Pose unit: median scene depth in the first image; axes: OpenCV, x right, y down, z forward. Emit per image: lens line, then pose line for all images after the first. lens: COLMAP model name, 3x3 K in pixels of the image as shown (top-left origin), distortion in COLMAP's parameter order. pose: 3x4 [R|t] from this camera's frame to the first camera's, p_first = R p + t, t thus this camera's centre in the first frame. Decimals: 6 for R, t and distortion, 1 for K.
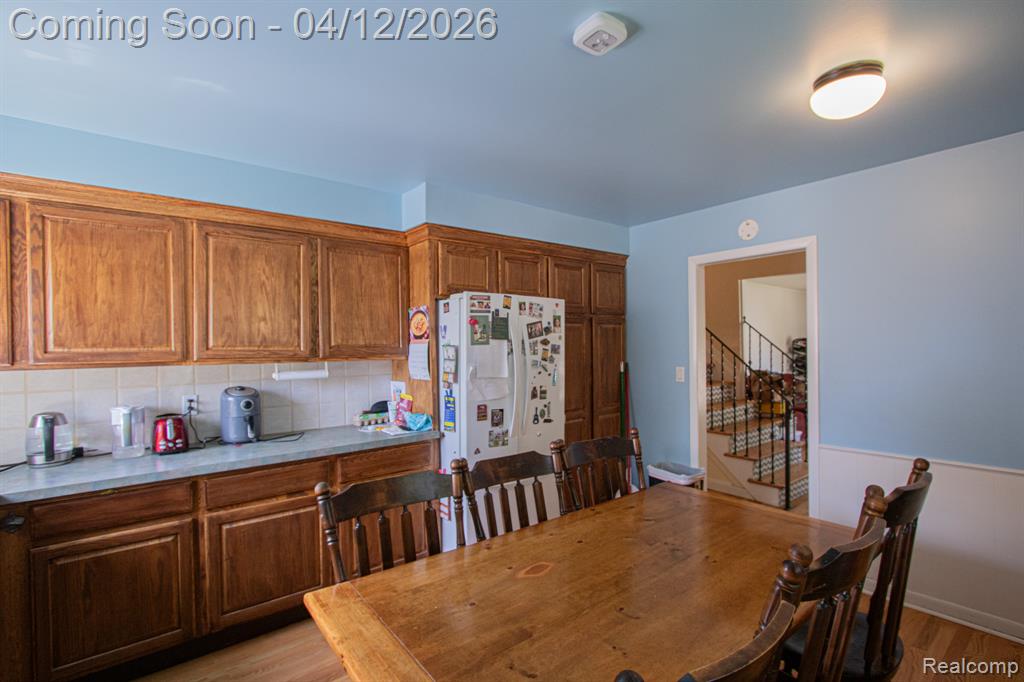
lens RADIAL K [[472.7, 0, 518.0], [0, 472.7, 348.4], [0, 0, 1]] dist [-0.015631, -0.000242]
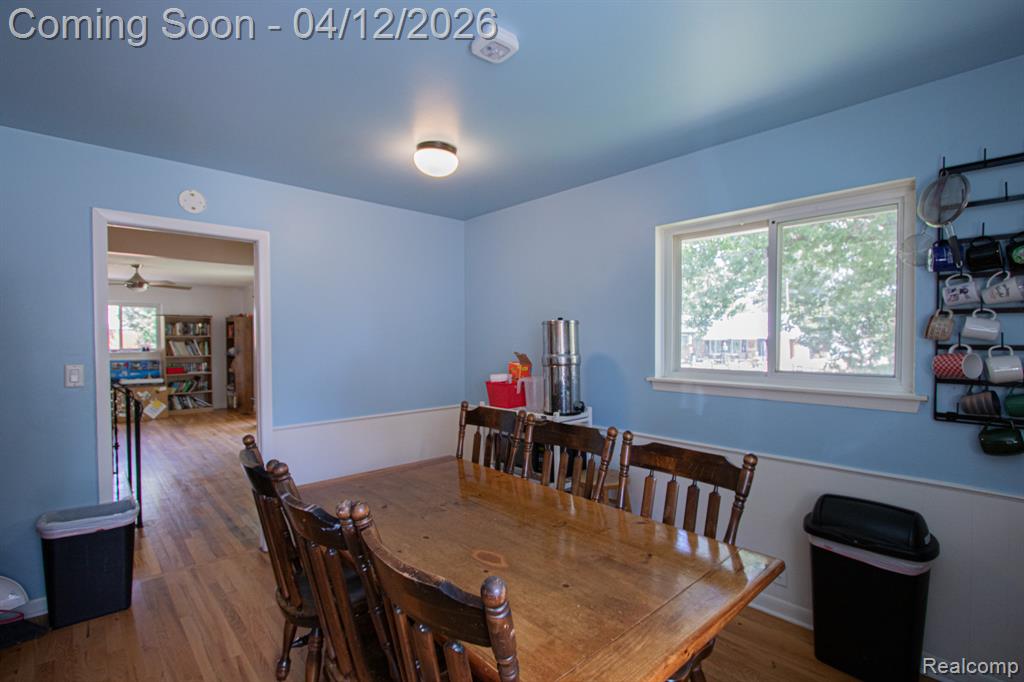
lens RADIAL K [[472.7, 0, 518.0], [0, 472.7, 348.4], [0, 0, 1]] dist [-0.015631, -0.000242]
pose [[-0.074634, -0.007595, 0.997182, -0.569337], [0.007493, 0.999938, 0.008176, 0.023030], [-0.997183, 0.008083, -0.074572, 0.628597]]
